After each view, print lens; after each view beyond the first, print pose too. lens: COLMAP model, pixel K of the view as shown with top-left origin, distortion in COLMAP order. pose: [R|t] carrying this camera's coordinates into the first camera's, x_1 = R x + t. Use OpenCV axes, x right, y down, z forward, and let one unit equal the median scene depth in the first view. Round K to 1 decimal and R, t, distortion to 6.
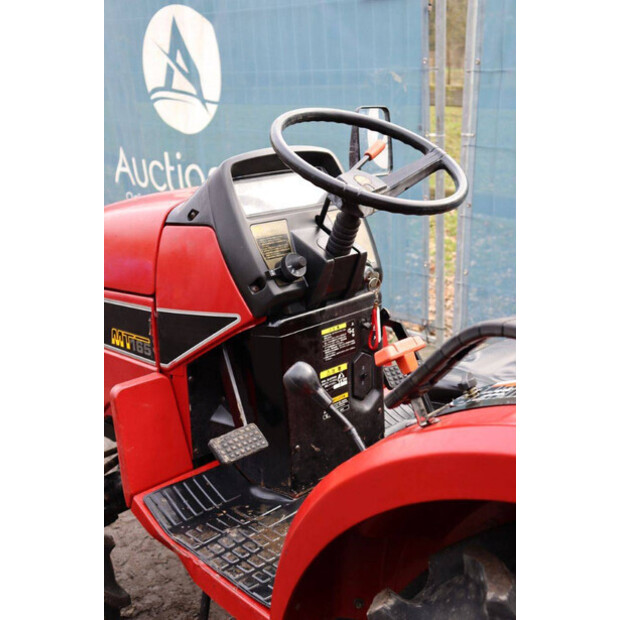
lens RADIAL K [[826.7, 0, 307.9], [0, 826.7, 312.1], [0, 0, 1]] dist [0.049499, 0.000000]
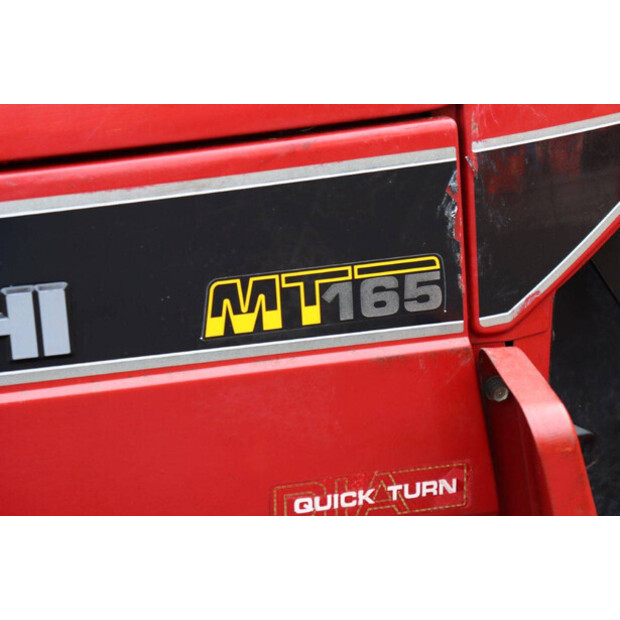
lens RADIAL K [[1449.5, 0, 310.7], [0, 1449.5, 310.1], [0, 0, 1]] dist [0.462075, 0.000000]
pose [[0.507582, -0.259328, 0.821651, -0.671296], [0.229823, 0.959829, 0.160964, -0.046614], [-0.830387, 0.107132, 0.546791, 0.745724]]
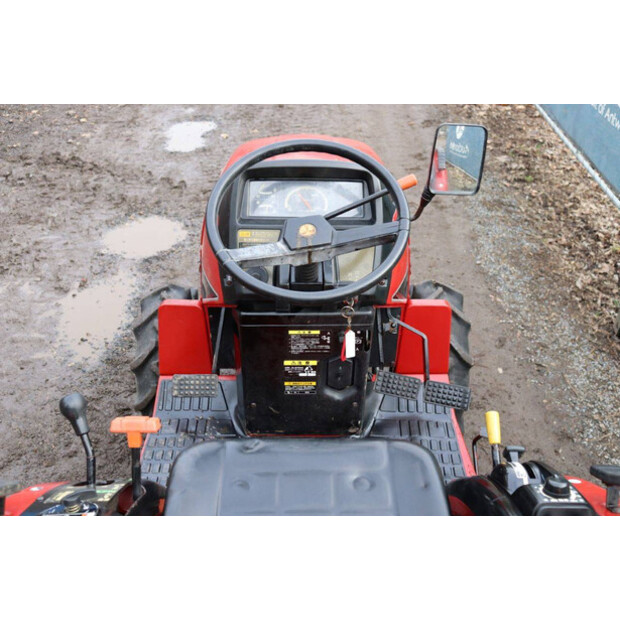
lens RADIAL K [[644.8, 0, 312.1], [0, 644.8, 314.4], [0, 0, 1]] dist [-0.071572, 0.000000]
pose [[0.724323, 0.435257, -0.534703, 0.496299], [-0.222098, 0.881498, 0.416694, -0.368064], [0.652709, -0.183064, 0.735159, 0.367854]]
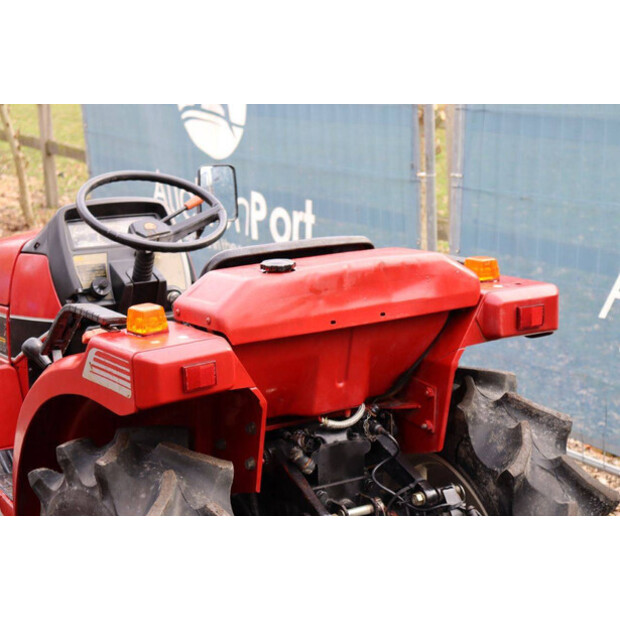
lens RADIAL K [[1336.7, 0, 313.2], [0, 1336.7, 304.7], [0, 0, 1]] dist [0.416059, 0.000000]
pose [[0.976867, 0.047869, -0.208423, 0.731738], [-0.064442, 0.995214, -0.073463, 0.105845], [0.203908, 0.085195, 0.975276, -1.009530]]
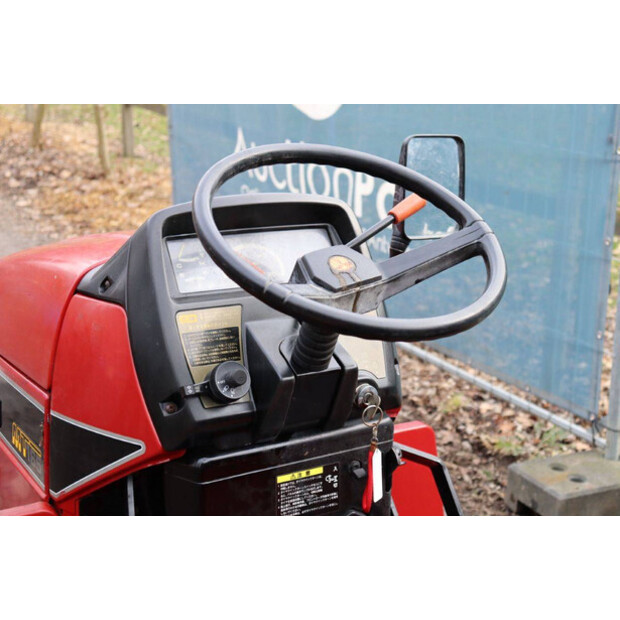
lens RADIAL K [[1038.4, 0, 313.1], [0, 1038.4, 309.1], [0, 0, 1]] dist [0.157481, 0.000000]
pose [[0.970798, 0.113837, -0.211168, 0.201855], [-0.116576, 0.993182, -0.000525, -0.111752], [0.209668, 0.025127, 0.977450, 0.186215]]
